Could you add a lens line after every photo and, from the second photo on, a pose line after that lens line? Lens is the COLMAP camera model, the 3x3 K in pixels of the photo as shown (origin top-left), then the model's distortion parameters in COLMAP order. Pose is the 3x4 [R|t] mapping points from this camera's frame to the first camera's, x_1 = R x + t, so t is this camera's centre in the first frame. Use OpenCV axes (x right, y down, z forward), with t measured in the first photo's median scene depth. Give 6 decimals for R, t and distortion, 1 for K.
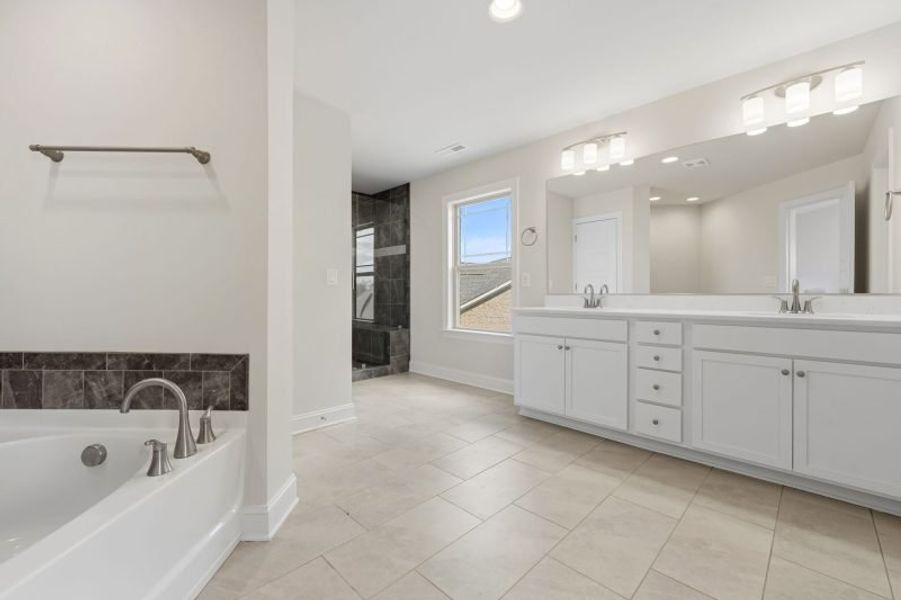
lens RADIAL K [[371.7, 0, 450.8], [0, 371.7, 295.7], [0, 0, 1]] dist [-0.001097, -0.000226]
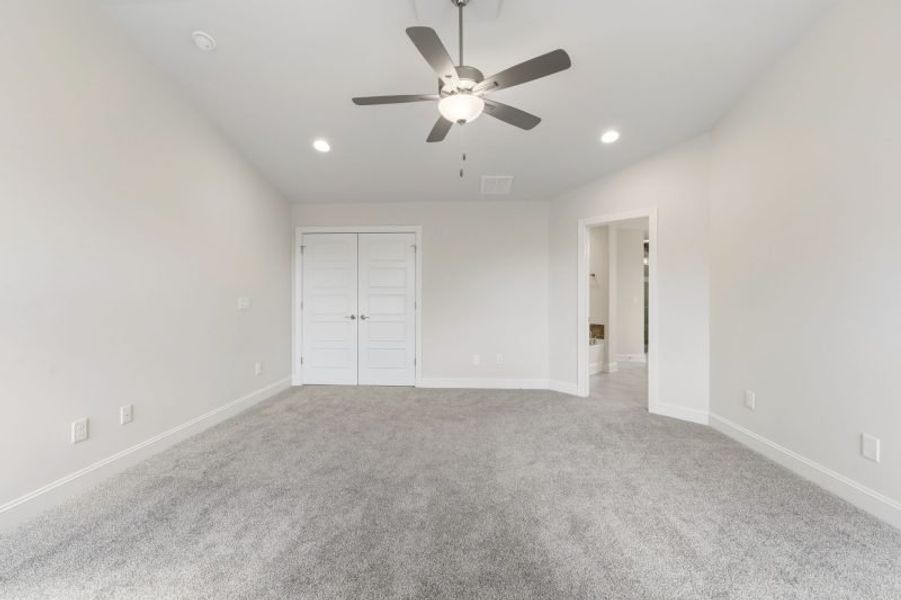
lens RADIAL K [[371.7, 0, 450.8], [0, 371.7, 295.7], [0, 0, 1]] dist [-0.001097, -0.000226]
pose [[0.655490, 0.001246, -0.755203, 1.171989], [-0.001797, 0.999998, 0.000091, -0.130238], [0.755202, 0.001297, 0.655491, -2.416097]]
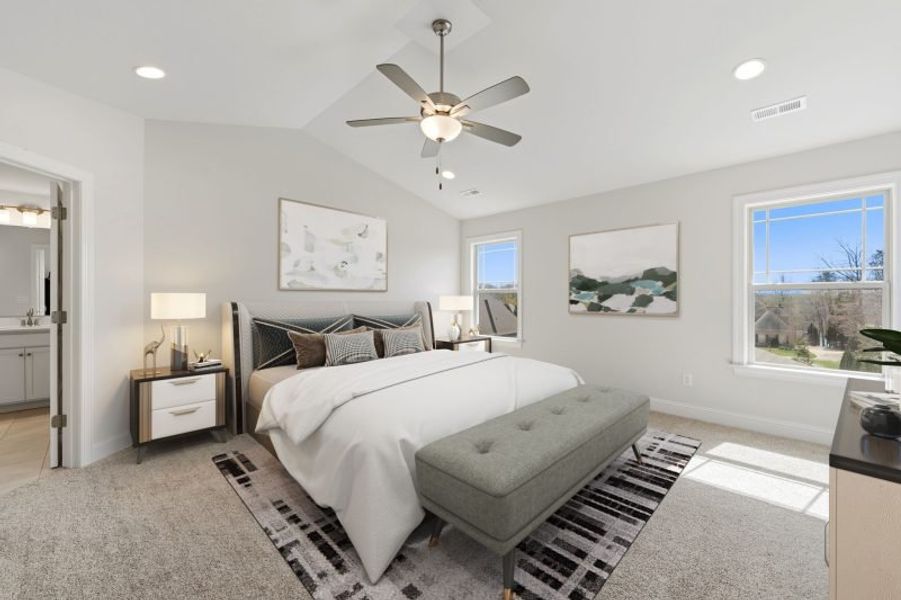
lens RADIAL K [[365.7, 0, 450.1], [0, 365.7, 297.1], [0, 0, 1]] dist [-0.000664, -0.000152]
pose [[0.023921, 0.000659, 0.999714, -1.205110], [0.002229, 0.999997, -0.000713, -0.126906], [-0.999711, 0.002246, 0.023920, -1.604672]]
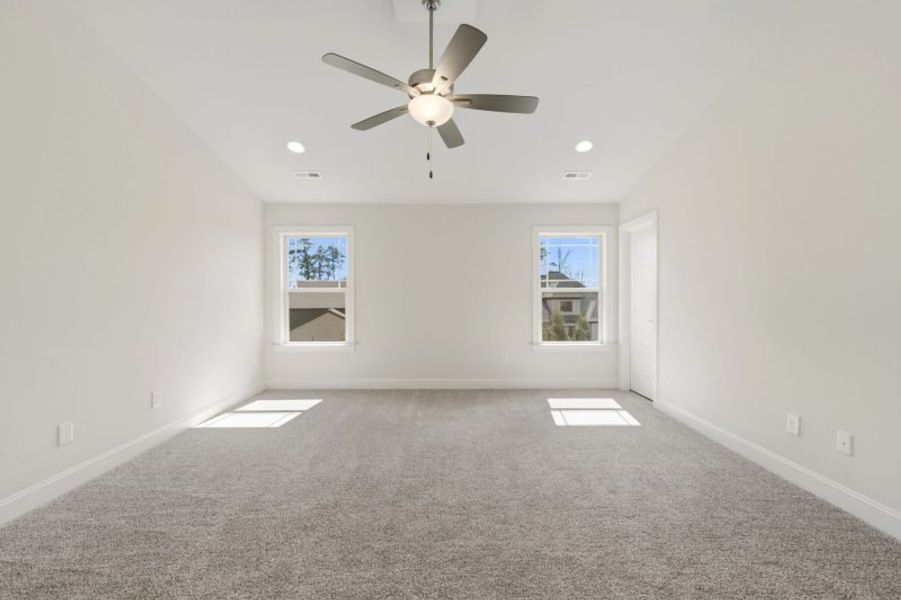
lens RADIAL K [[369.9, 0, 450.5], [0, 369.9, 300.0], [0, 0, 1]] dist [0.000826, -0.000308]
pose [[-0.702117, -0.003630, 0.712053, -0.763056], [0.003557, 0.999957, 0.008606, -0.129007], [-0.712053, 0.008575, -0.702073, -0.666699]]
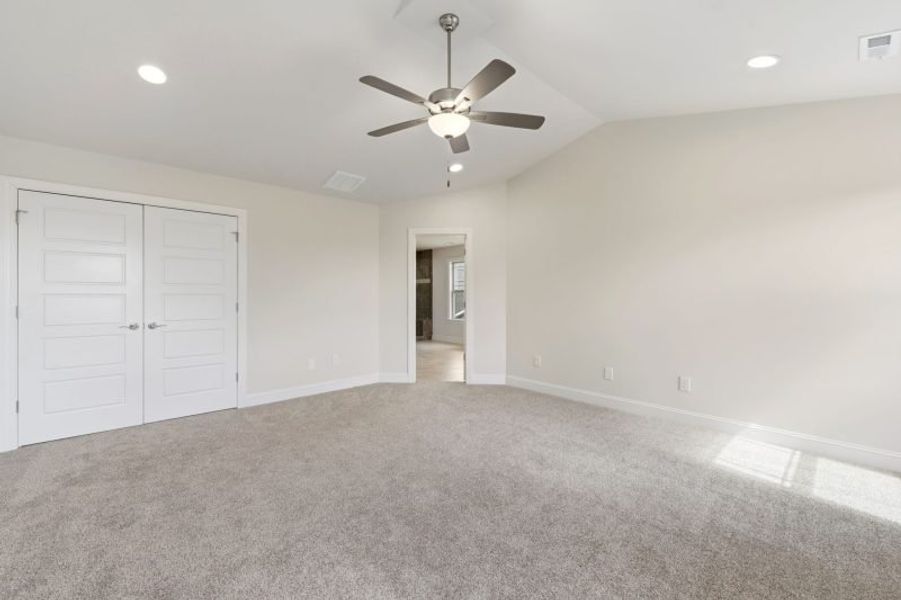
lens RADIAL K [[371.7, 0, 450.8], [0, 371.7, 295.7], [0, 0, 1]] dist [-0.001097, -0.000226]
pose [[0.998500, 0.000005, -0.054751, 0.298880], [0.000128, 0.999997, 0.002428, -0.131036], [0.054751, -0.002432, 0.998497, -2.964529]]
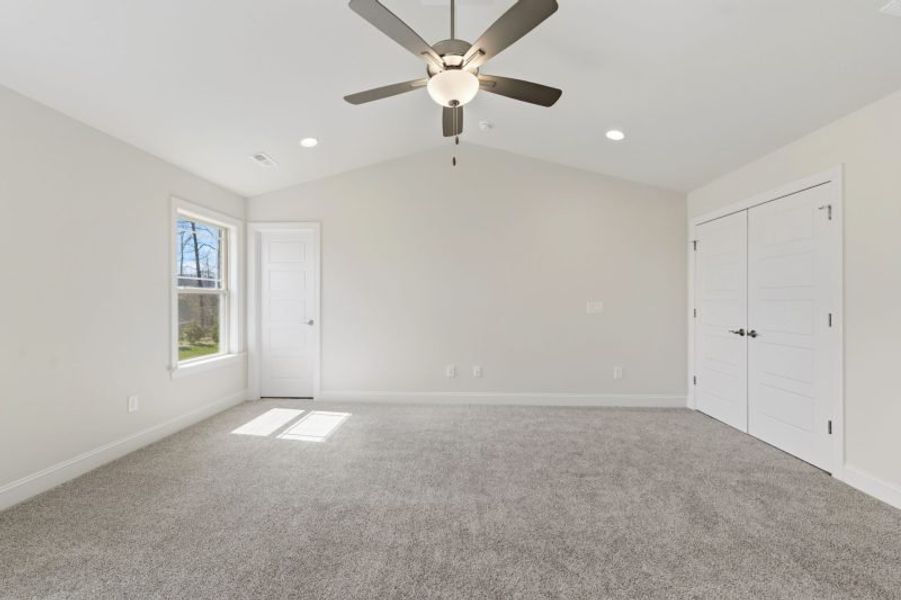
lens RADIAL K [[369.9, 0, 450.5], [0, 369.9, 300.0], [0, 0, 1]] dist [0.000826, -0.000308]
pose [[-0.746419, -0.003501, -0.665467, 0.981026], [-0.003932, 0.999992, -0.000850, -0.128411], [0.665464, 0.001982, -0.746427, -0.687531]]
